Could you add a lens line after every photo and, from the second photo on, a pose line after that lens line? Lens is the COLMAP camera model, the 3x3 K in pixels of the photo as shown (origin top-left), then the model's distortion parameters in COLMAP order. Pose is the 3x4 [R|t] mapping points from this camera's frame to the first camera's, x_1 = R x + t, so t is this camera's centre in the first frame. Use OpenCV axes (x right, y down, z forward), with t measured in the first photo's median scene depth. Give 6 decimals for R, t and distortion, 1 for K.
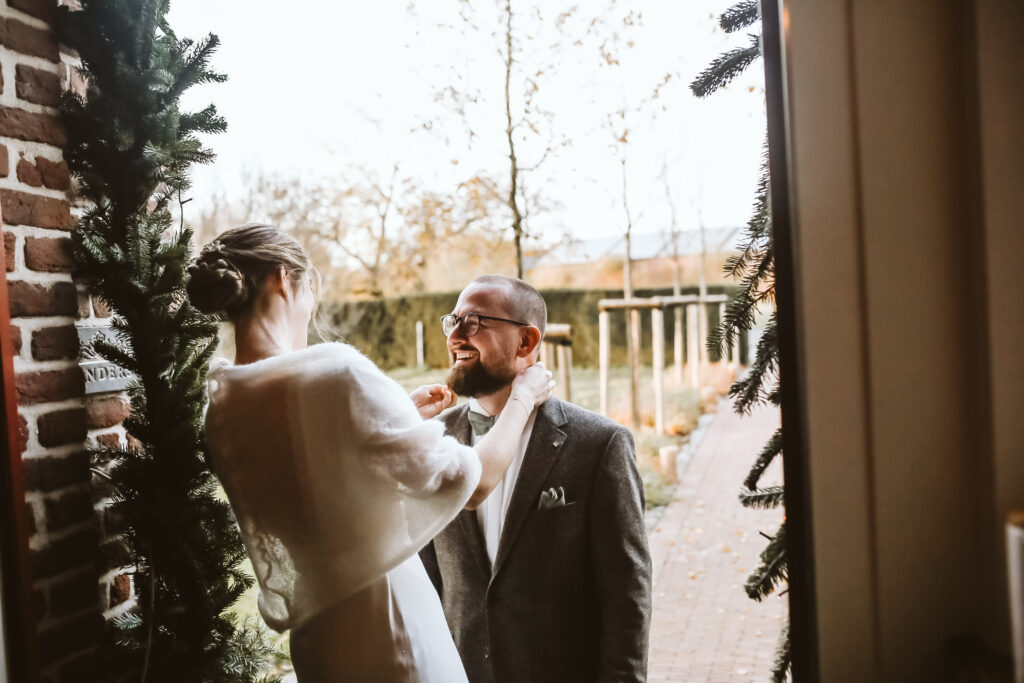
lens RADIAL K [[1015.1, 0, 512.0], [0, 1015.1, 341.5], [0, 0, 1]] dist [-0.024660, 0.042149]
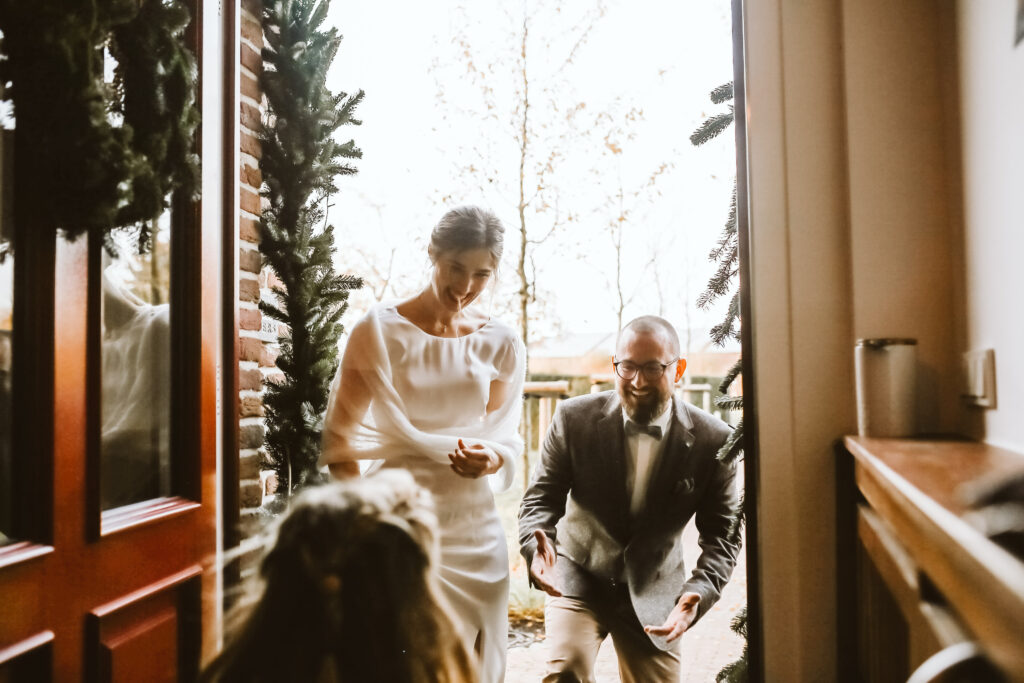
lens RADIAL K [[1015.1, 0, 512.0], [0, 1015.1, 341.5], [0, 0, 1]] dist [-0.024660, 0.042149]
pose [[0.998860, 0.045799, 0.013481, -0.078161], [-0.044350, 0.994669, -0.093089, 0.167977], [-0.017673, 0.092385, 0.995566, -0.387650]]
